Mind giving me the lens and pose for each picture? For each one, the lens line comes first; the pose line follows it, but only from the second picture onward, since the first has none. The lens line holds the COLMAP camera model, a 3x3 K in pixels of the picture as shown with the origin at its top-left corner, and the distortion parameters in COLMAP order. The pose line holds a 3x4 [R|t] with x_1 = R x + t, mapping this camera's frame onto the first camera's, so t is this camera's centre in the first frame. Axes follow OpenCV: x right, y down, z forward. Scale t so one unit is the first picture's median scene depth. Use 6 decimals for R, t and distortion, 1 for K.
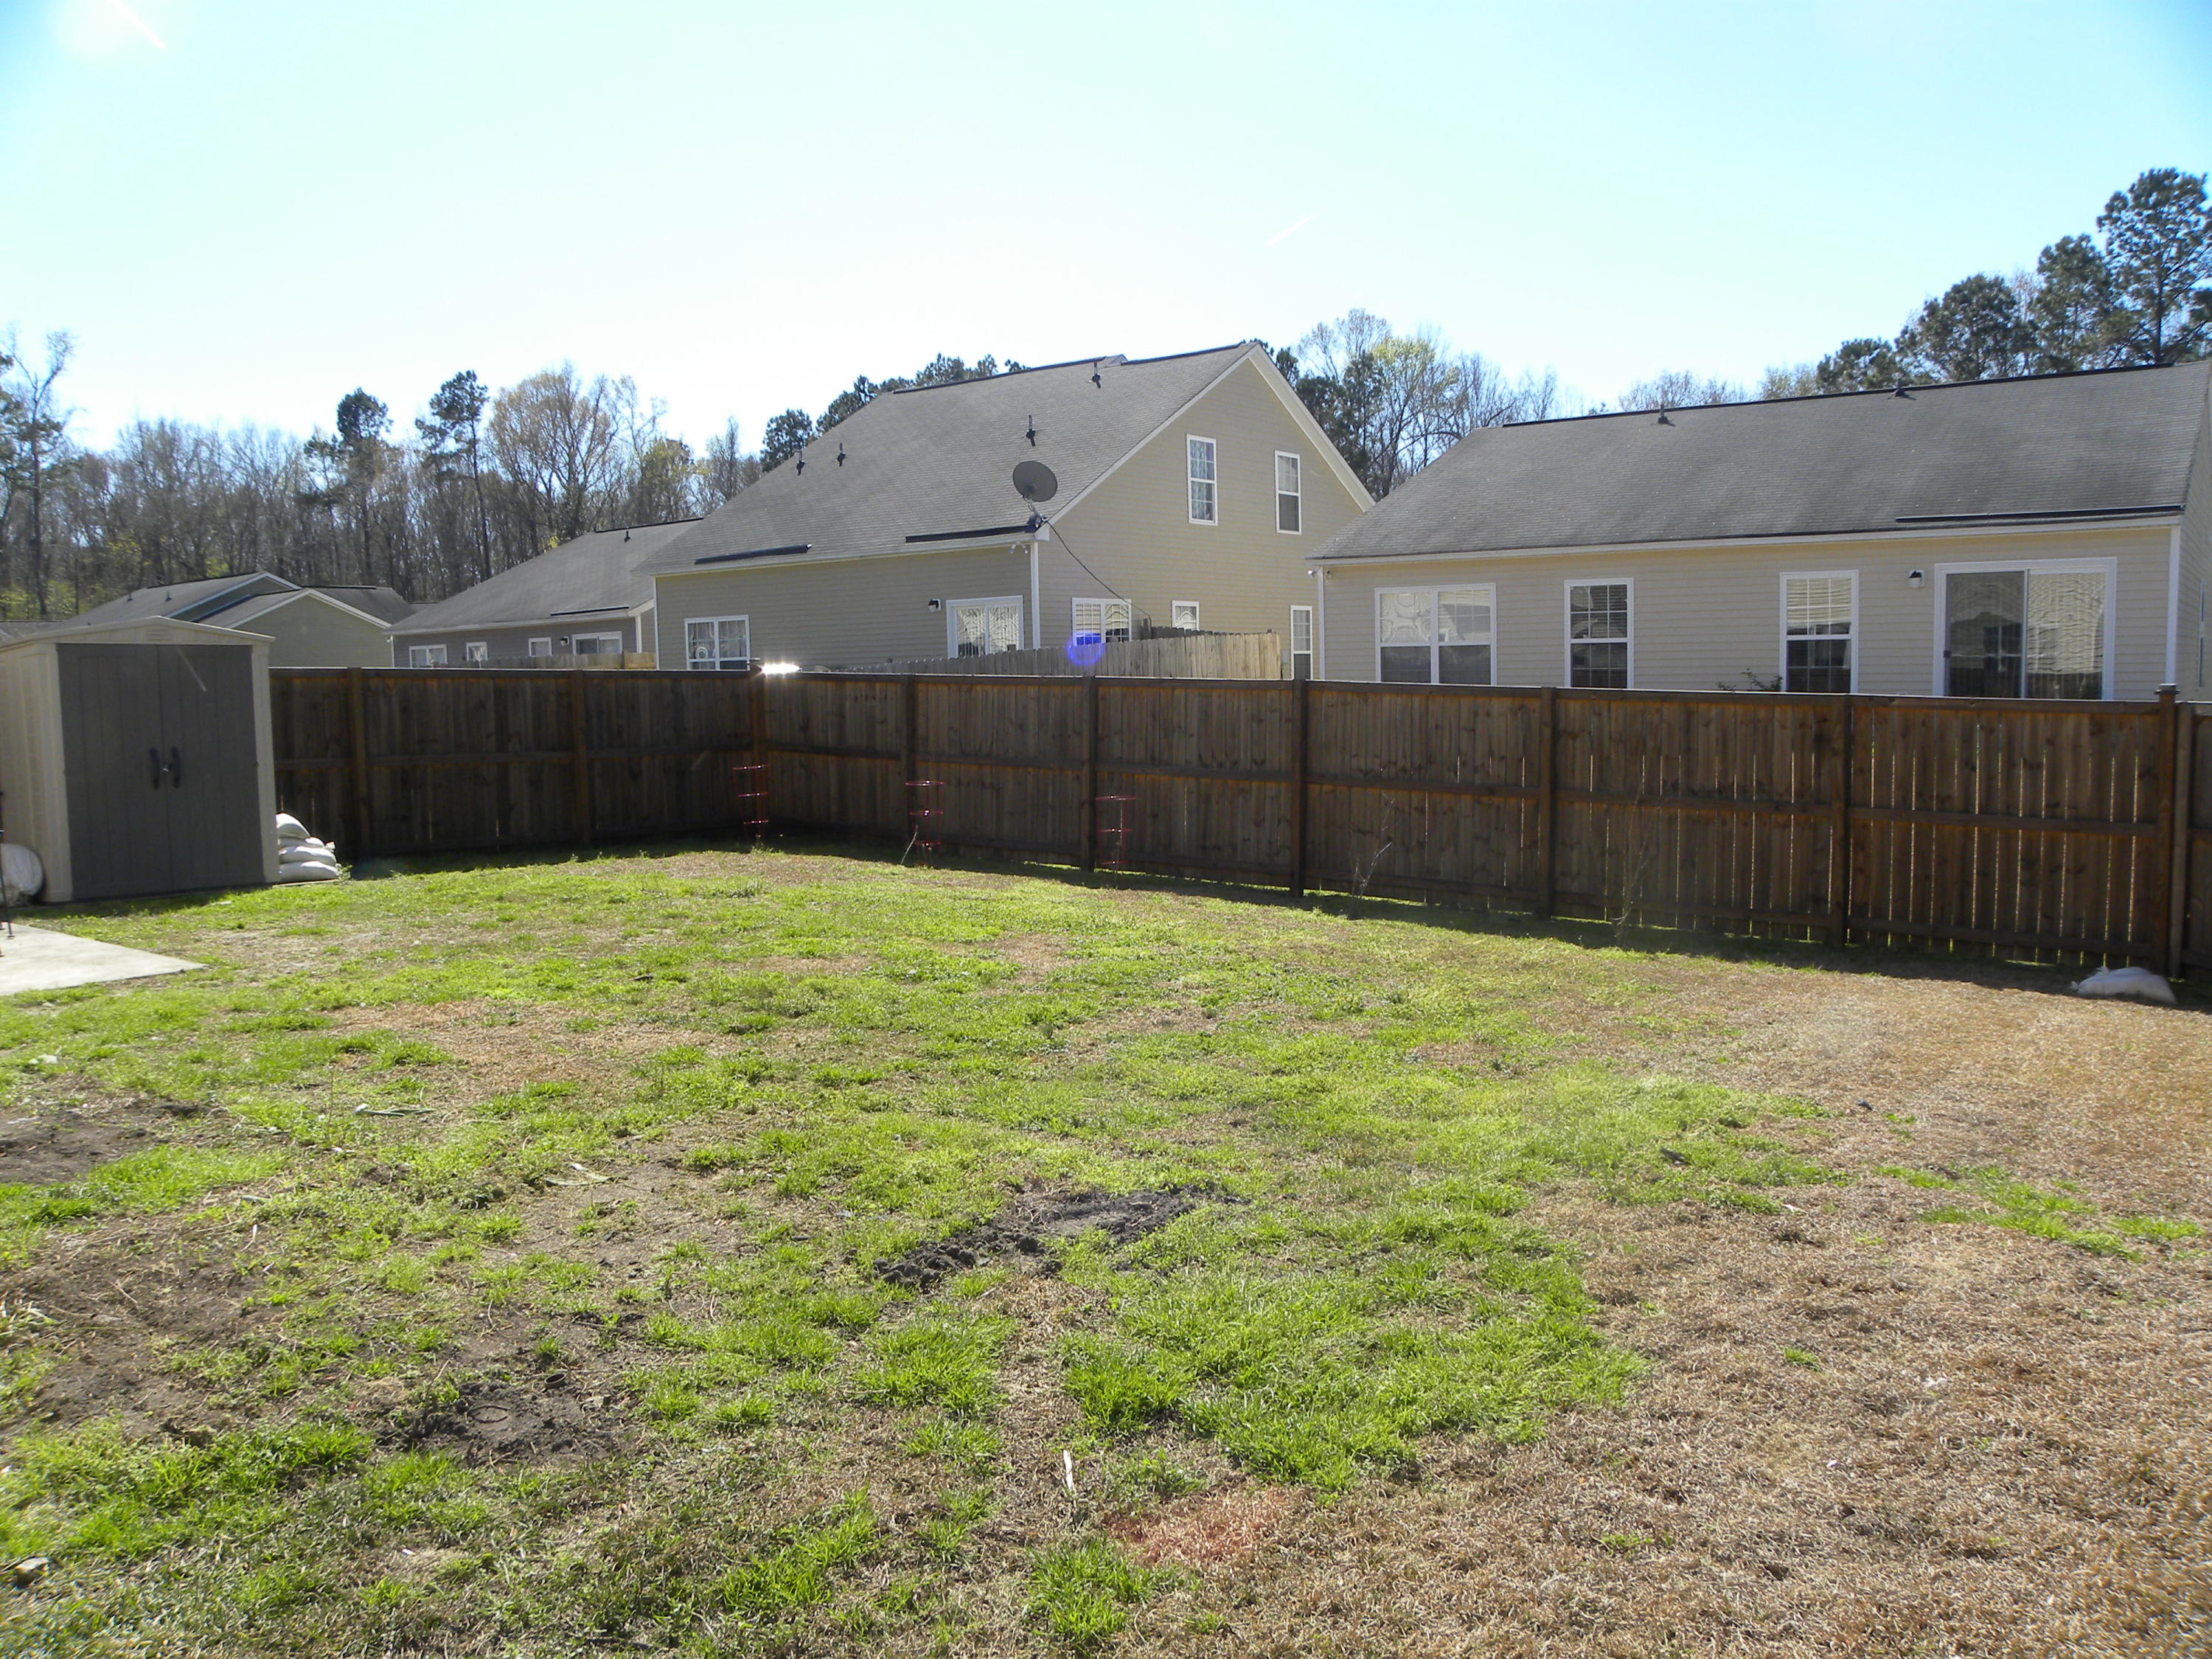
lens RADIAL K [[1693.8, 0, 1105.1], [0, 1693.8, 828.9], [0, 0, 1]] dist [-0.147907, 0.084545]
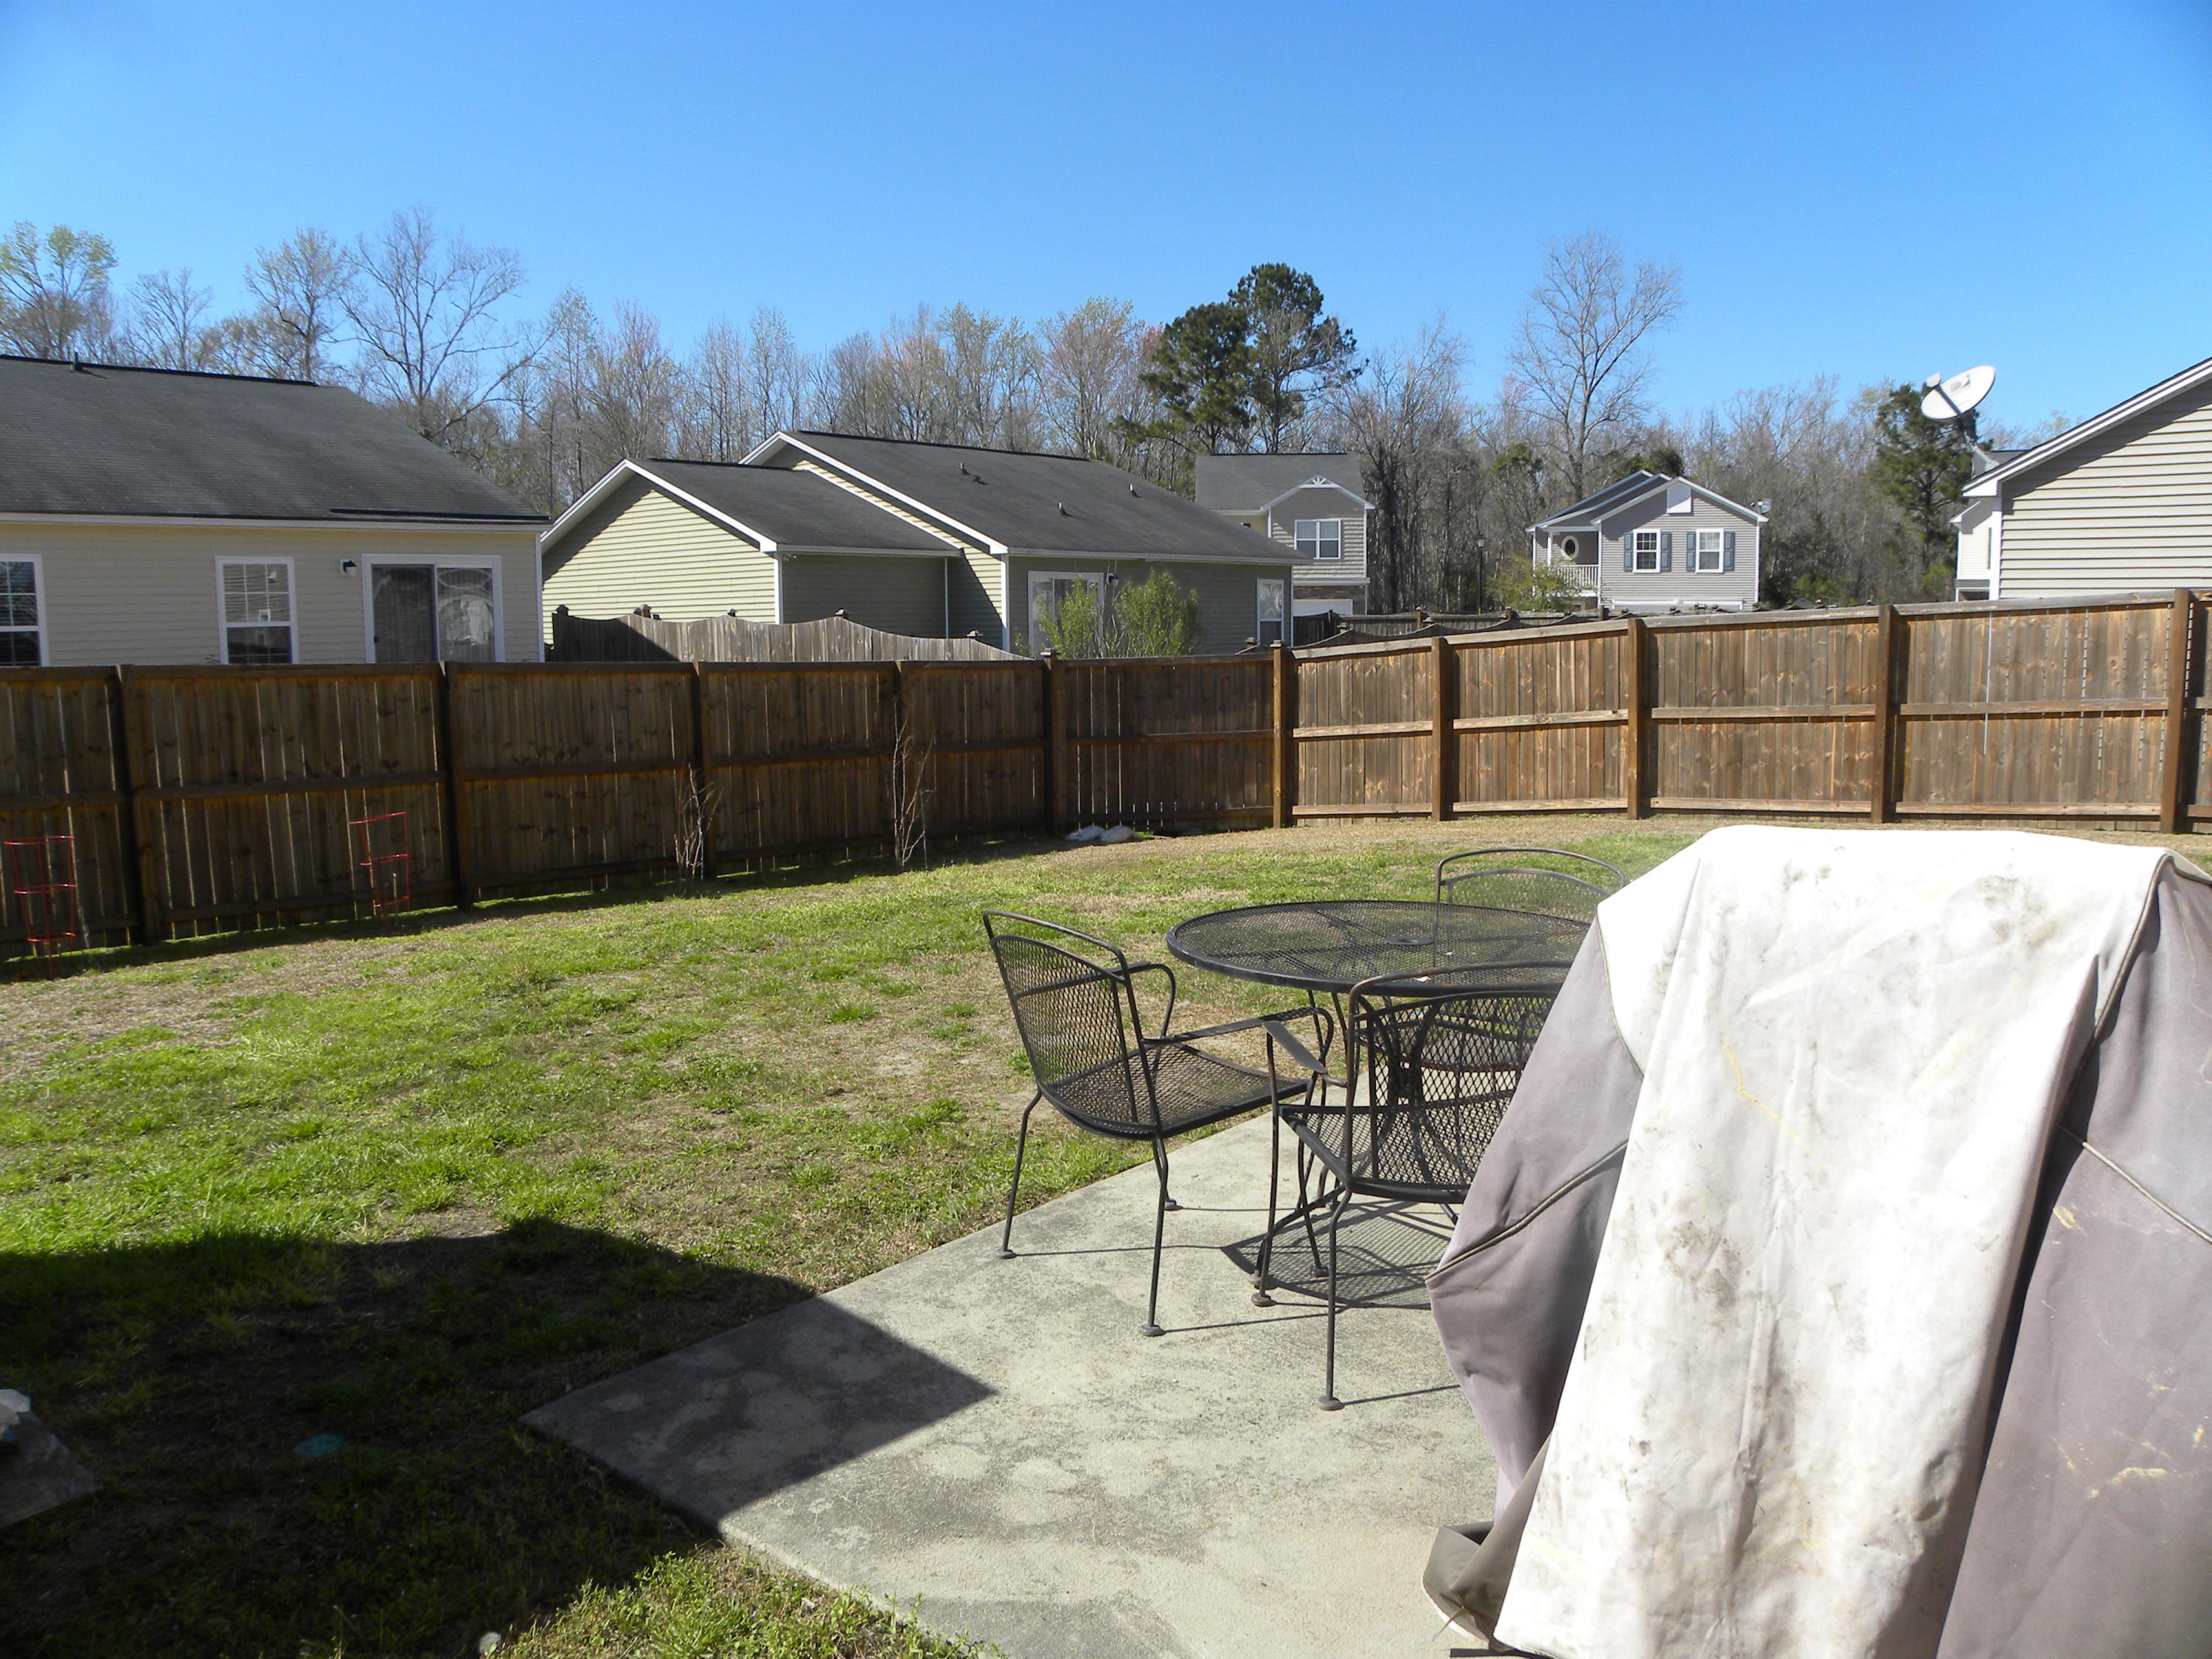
lens RADIAL K [[1693.8, 0, 1105.3], [0, 1693.8, 839.9], [0, 0, 1]] dist [-0.147907, 0.084545]
pose [[0.054753, -0.108081, 0.992633, -0.692157], [0.105517, 0.989184, 0.101886, -0.047800], [-0.992909, 0.099161, 0.065565, 0.608206]]
